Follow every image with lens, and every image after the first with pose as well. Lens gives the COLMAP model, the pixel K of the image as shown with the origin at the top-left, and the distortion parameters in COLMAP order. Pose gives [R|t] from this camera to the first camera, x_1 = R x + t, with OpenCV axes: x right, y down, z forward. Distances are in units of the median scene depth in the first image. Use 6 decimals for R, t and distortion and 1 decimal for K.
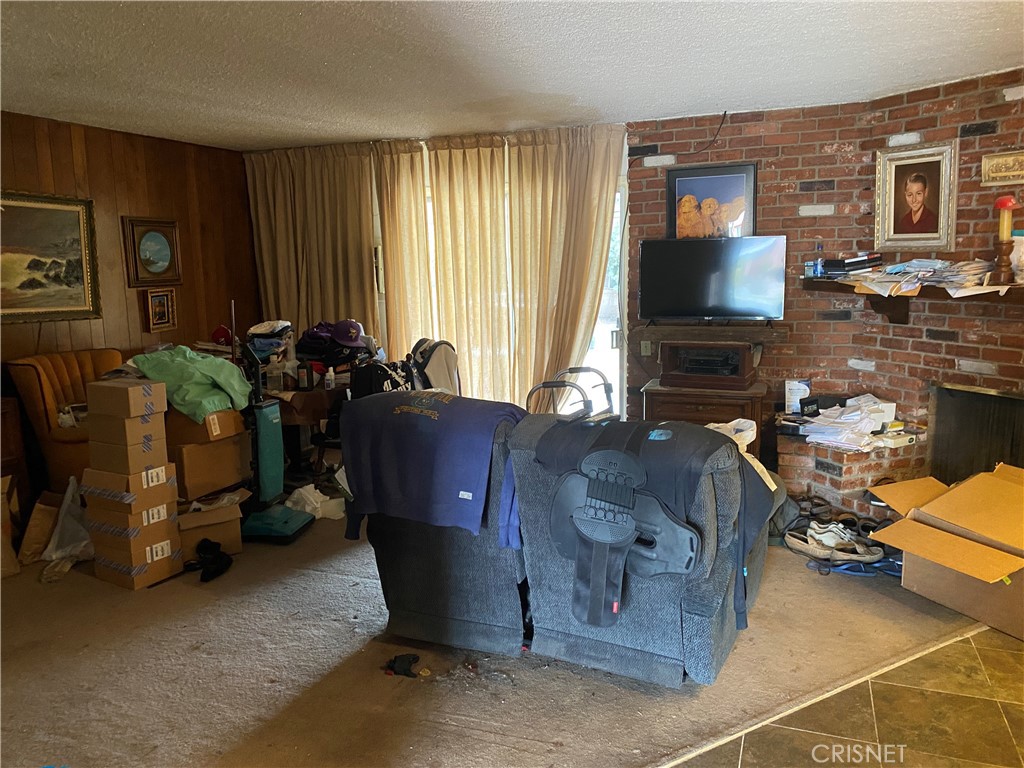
lens RADIAL K [[774.9, 0, 517.9], [0, 774.9, 380.0], [0, 0, 1]] dist [0.002176, -0.004528]
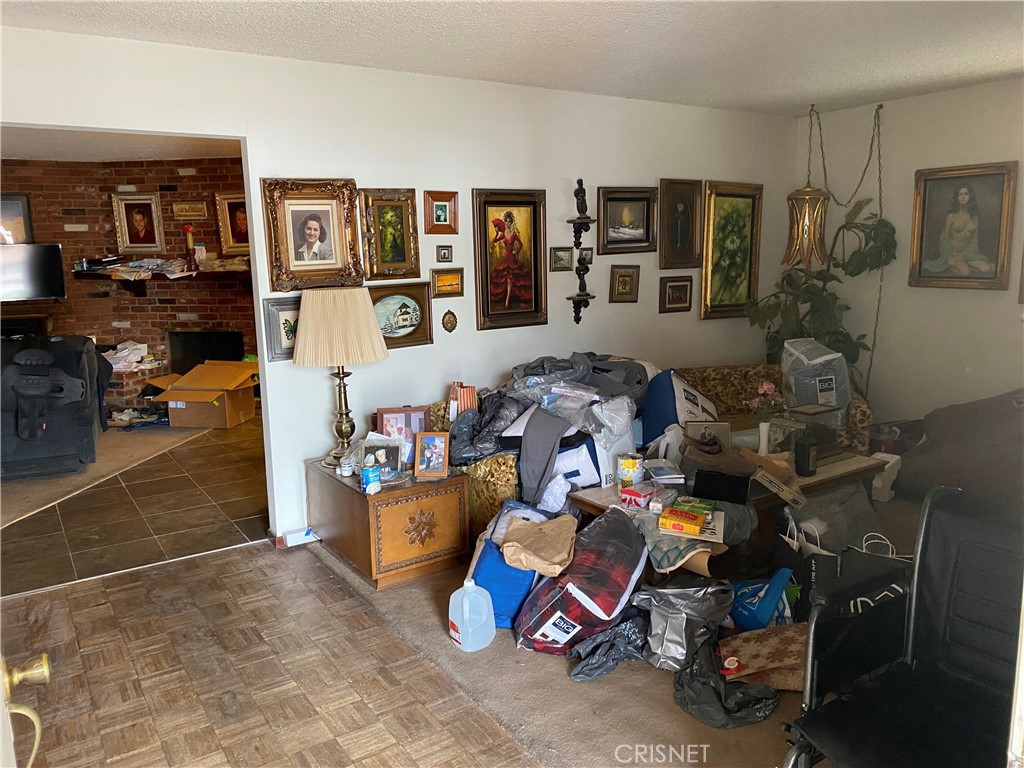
lens RADIAL K [[774.9, 0, 516.9], [0, 774.9, 381.6], [0, 0, 1]] dist [0.002176, -0.004528]
pose [[0.584274, -0.129457, 0.801165, -0.412637], [0.132915, 0.989130, 0.062897, 0.114145], [-0.800598, 0.069737, 0.595130, -0.657468]]
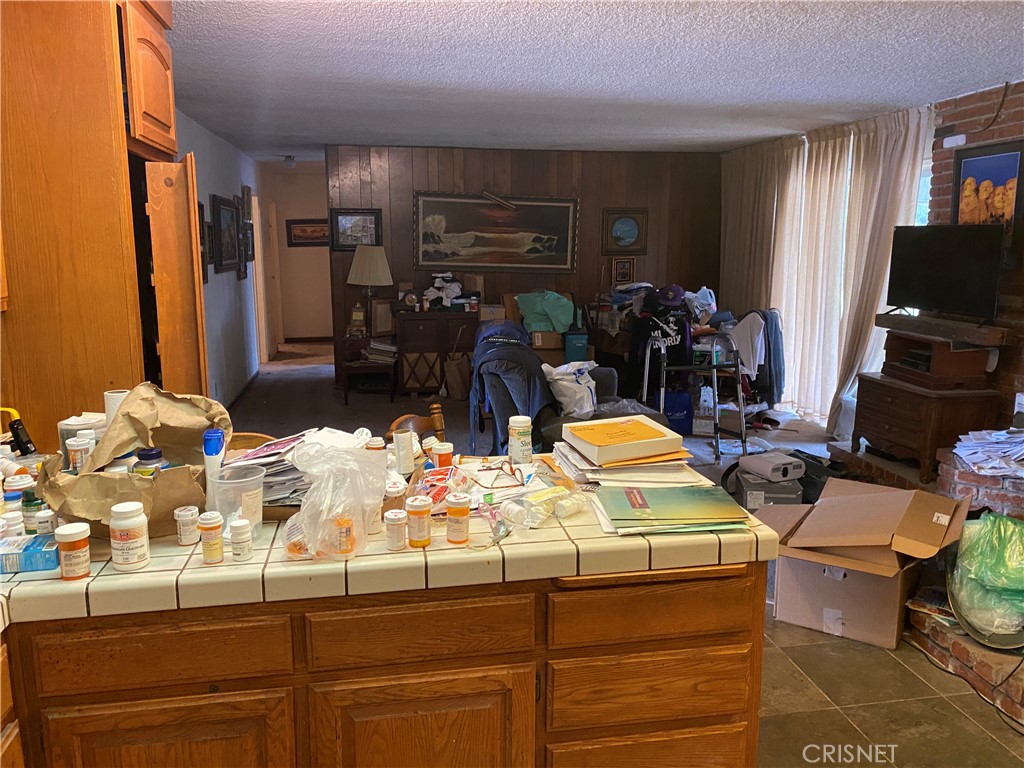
lens RADIAL K [[774.9, 0, 510.1], [0, 774.9, 382.0], [0, 0, 1]] dist [0.002176, -0.004528]
pose [[0.503834, 0.176560, -0.845564, 0.863344], [-0.141337, 0.982546, 0.120946, -0.038273], [0.852159, 0.058573, 0.519994, 0.078958]]
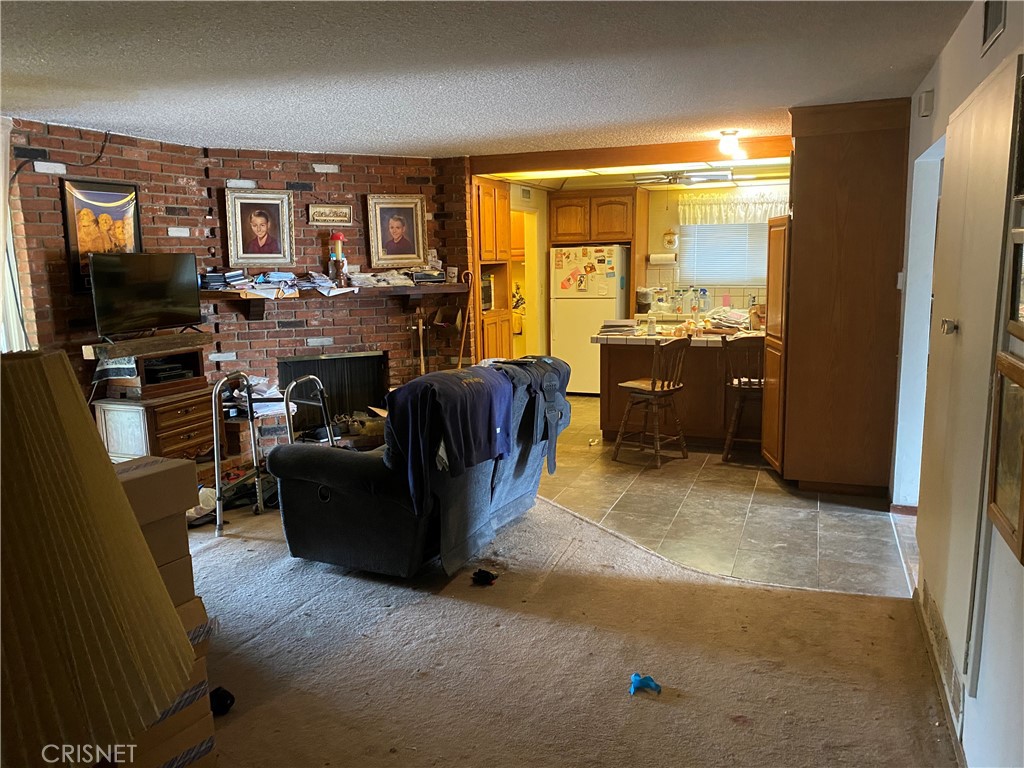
lens RADIAL K [[774.9, 0, 511.4], [0, 774.9, 391.3], [0, 0, 1]] dist [0.002176, -0.004528]
pose [[0.013102, -0.151203, 0.988416, -0.867289], [0.171175, 0.974248, 0.146766, -0.074872], [-0.985154, 0.167269, 0.038646, 0.535393]]
